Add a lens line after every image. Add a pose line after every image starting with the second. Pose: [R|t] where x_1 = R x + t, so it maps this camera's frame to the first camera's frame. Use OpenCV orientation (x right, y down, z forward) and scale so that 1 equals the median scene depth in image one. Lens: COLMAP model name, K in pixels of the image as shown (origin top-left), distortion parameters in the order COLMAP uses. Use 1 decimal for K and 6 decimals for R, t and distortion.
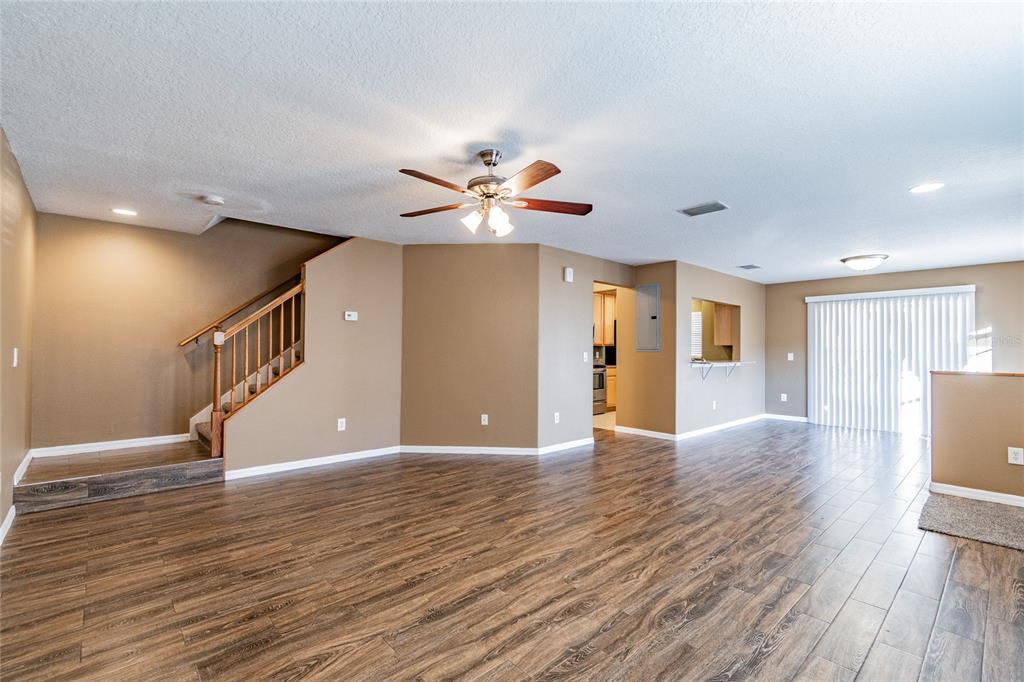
lens RADIAL K [[459.8, 0, 508.6], [0, 459.8, 345.5], [0, 0, 1]] dist [-0.001333, -0.000047]
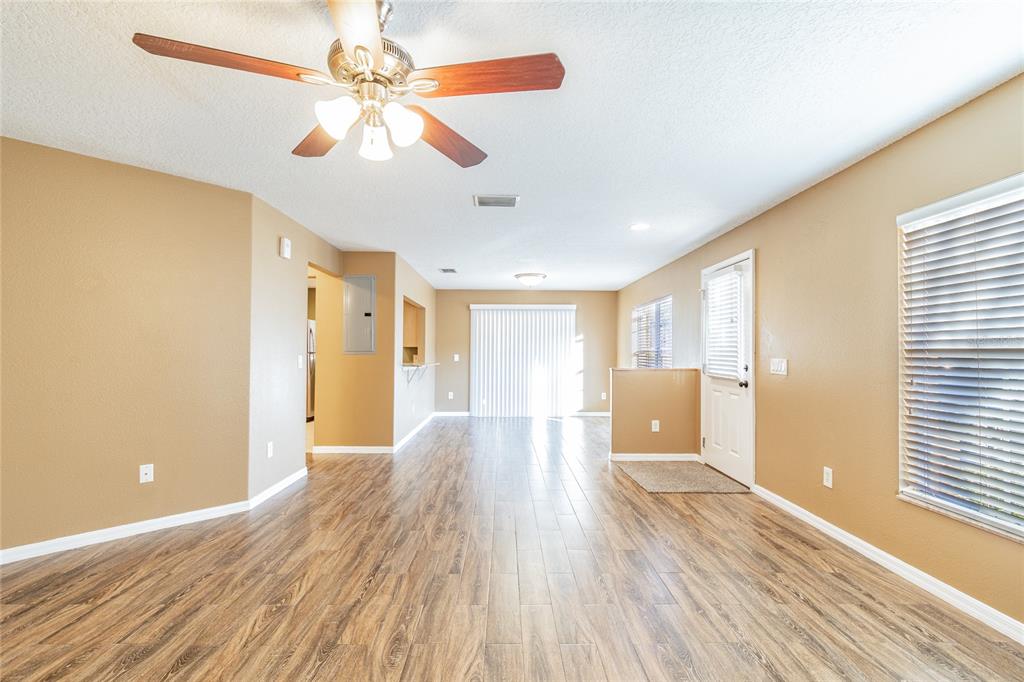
lens RADIAL K [[460.5, 0, 514.5], [0, 460.5, 345.6], [0, 0, 1]] dist [0.000018, -0.000042]
pose [[0.654120, 0.008237, 0.756346, -0.244832], [-0.006914, 0.999964, -0.004910, 0.000035], [-0.756359, -0.002018, 0.654154, 0.348997]]
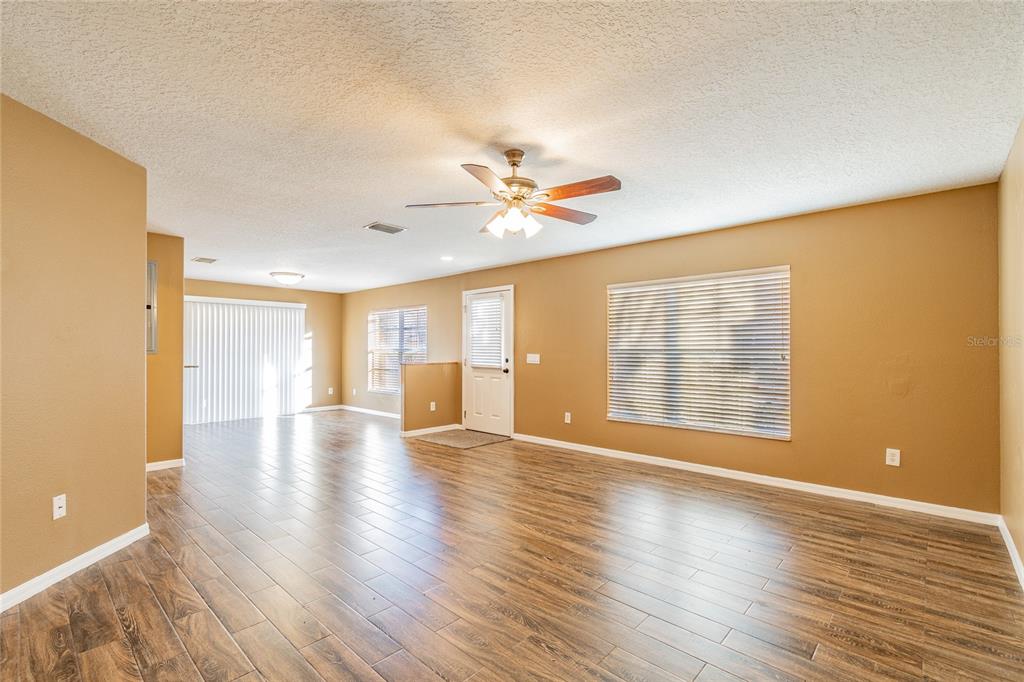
lens RADIAL K [[459.8, 0, 508.6], [0, 459.8, 345.5], [0, 0, 1]] dist [-0.001333, -0.000047]
pose [[-0.093131, 0.003773, 0.995647, -0.715968], [-0.009759, 0.999941, -0.004703, -0.002917], [-0.995606, -0.010155, -0.093089, 0.772519]]
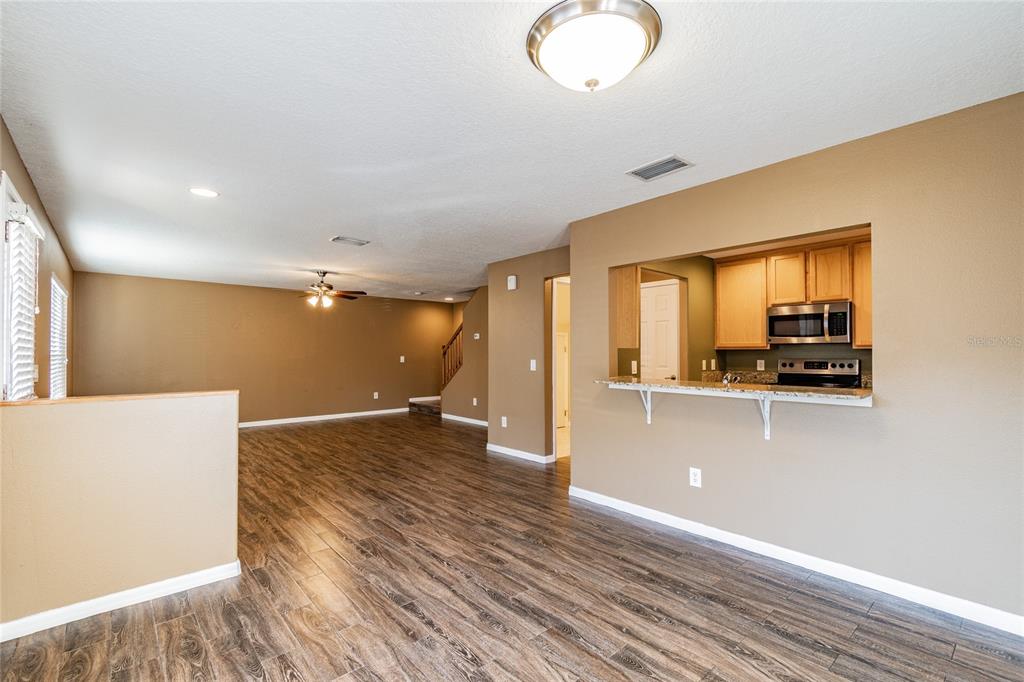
lens RADIAL K [[459.8, 0, 508.6], [0, 459.8, 345.5], [0, 0, 1]] dist [-0.001333, -0.000047]
pose [[-0.018762, -0.018399, -0.999655, 1.565810], [0.004862, 0.999817, -0.018493, 0.001817], [0.999812, -0.005208, -0.018670, 1.385262]]
